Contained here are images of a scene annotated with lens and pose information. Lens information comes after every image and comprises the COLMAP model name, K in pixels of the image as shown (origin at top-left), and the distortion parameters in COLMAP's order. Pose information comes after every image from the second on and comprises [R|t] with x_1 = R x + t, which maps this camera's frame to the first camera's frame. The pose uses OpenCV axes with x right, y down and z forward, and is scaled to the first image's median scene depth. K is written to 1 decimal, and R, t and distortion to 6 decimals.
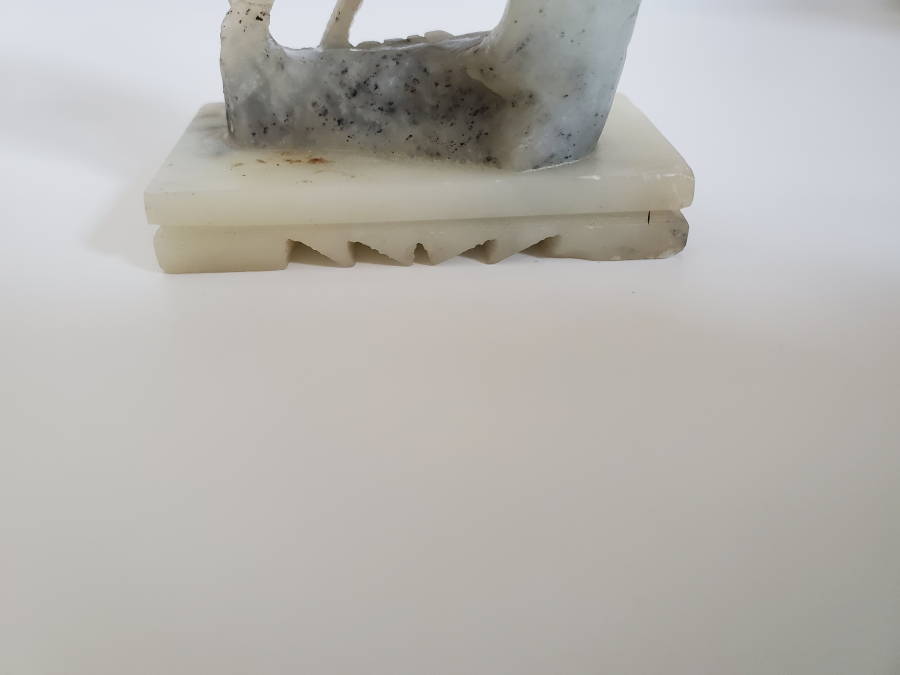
lens RADIAL K [[779.2, 0, 450.0], [0, 779.2, 337.5], [0, 0, 1]] dist [-0.001151, -0.006627]
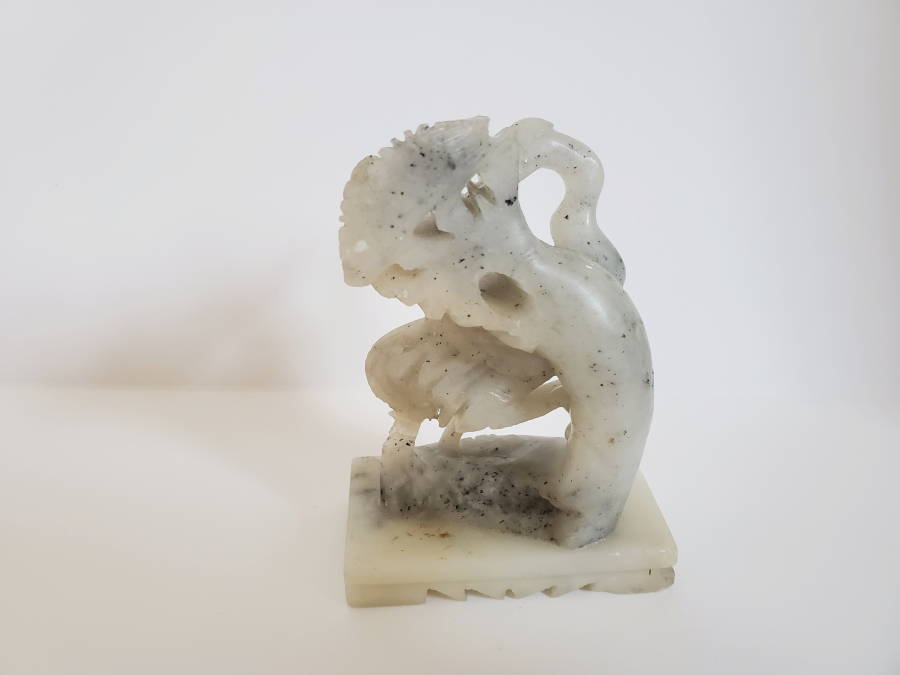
lens RADIAL K [[779.2, 0, 450.0], [0, 779.2, 337.5], [0, 0, 1]] dist [-0.001151, -0.006627]
pose [[0.999980, 0.000184, 0.006297, -0.169585], [0.000415, 0.995476, -0.095015, -0.481921], [-0.006286, 0.095016, 0.995456, -0.648195]]
